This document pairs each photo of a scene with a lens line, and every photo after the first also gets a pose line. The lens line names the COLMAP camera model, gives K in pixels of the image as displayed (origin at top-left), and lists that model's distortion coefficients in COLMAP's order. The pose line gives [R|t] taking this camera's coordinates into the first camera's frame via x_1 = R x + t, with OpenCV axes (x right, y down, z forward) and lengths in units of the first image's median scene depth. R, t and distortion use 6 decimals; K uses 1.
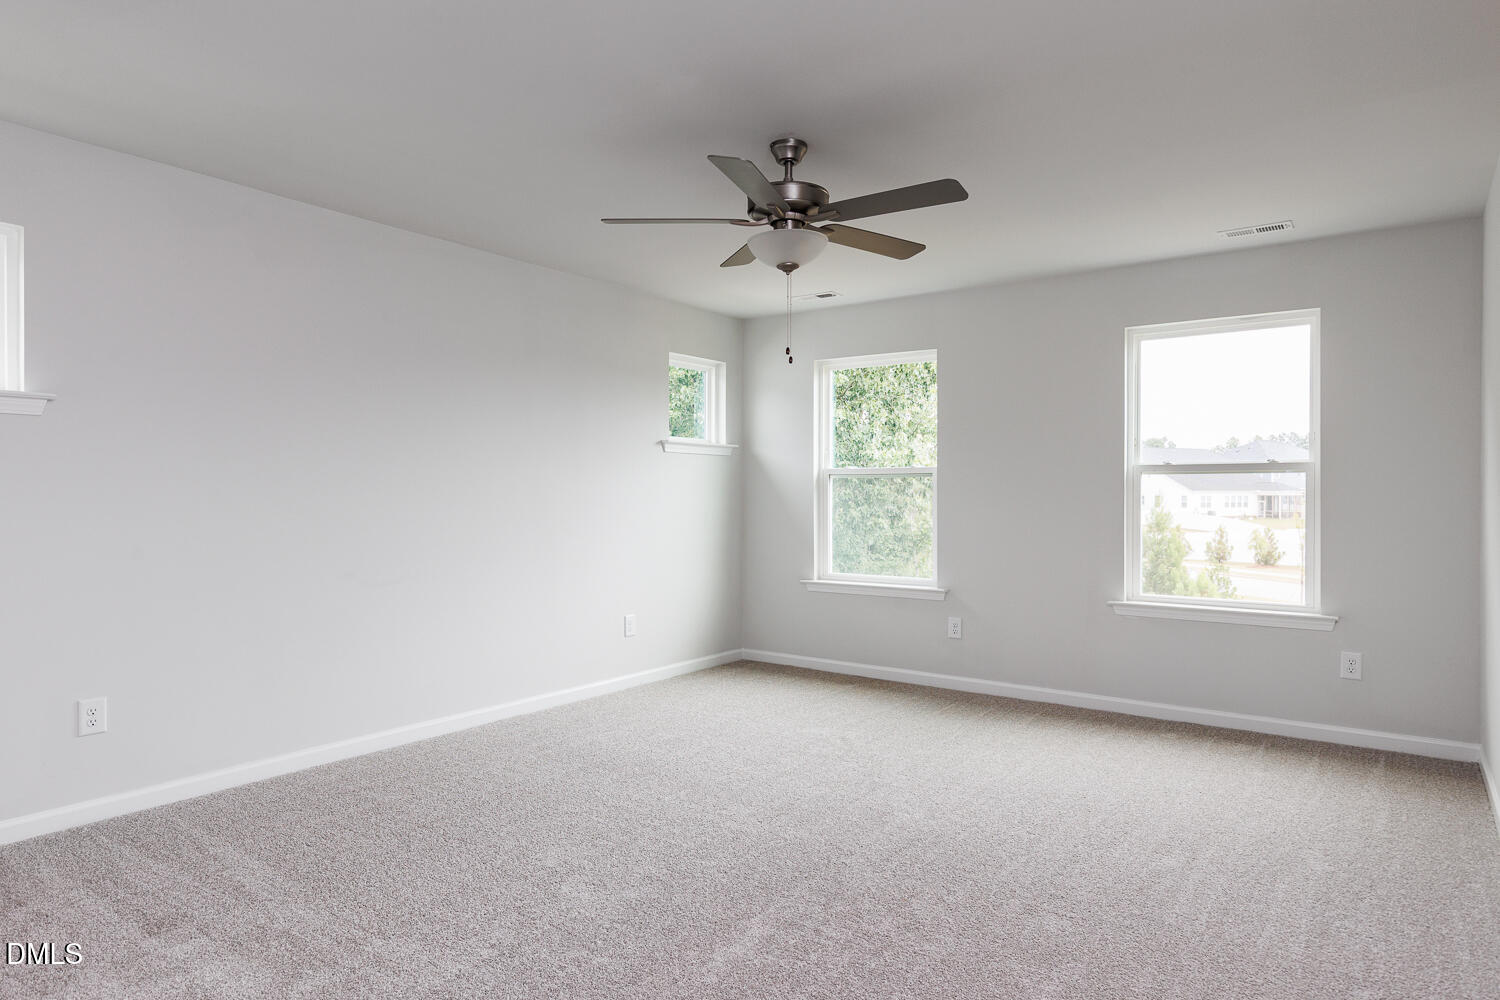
lens RADIAL K [[911.3, 0, 741.9], [0, 911.3, 495.5], [0, 0, 1]] dist [-0.000032, 0.002517]
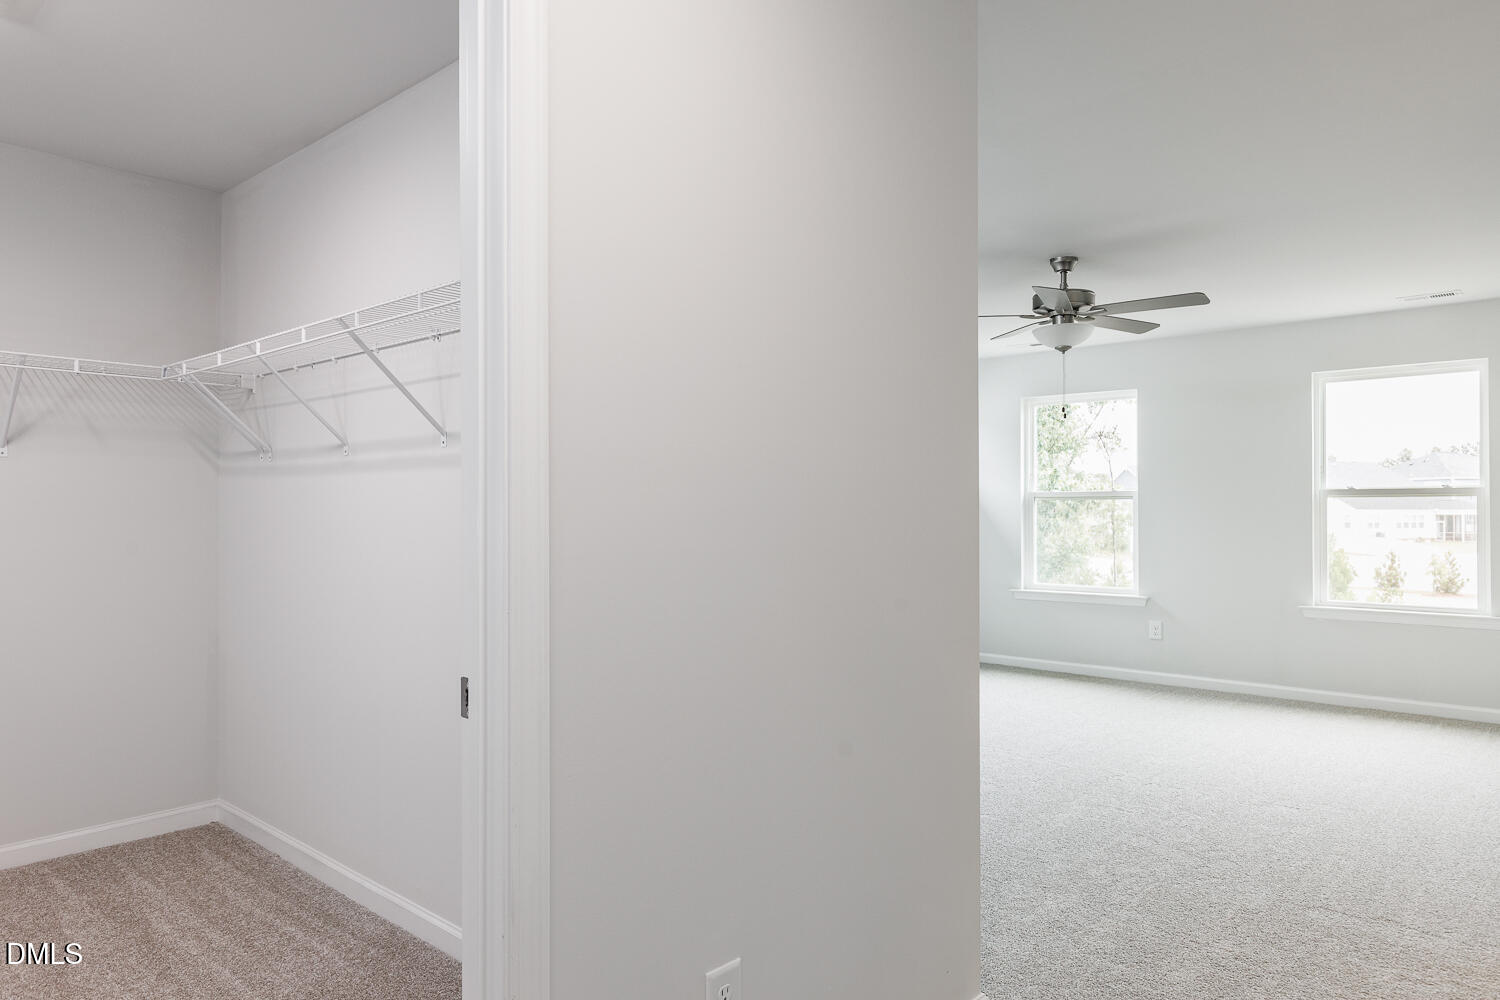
lens RADIAL K [[963.5, 0, 753.8], [0, 963.5, 507.2], [0, 0, 1]] dist [0.006817, -0.000728]
pose [[0.995045, -0.003199, -0.099371, -0.151161], [0.002240, 0.999950, -0.009764, -0.000092], [0.099397, 0.009493, 0.995003, -0.270406]]
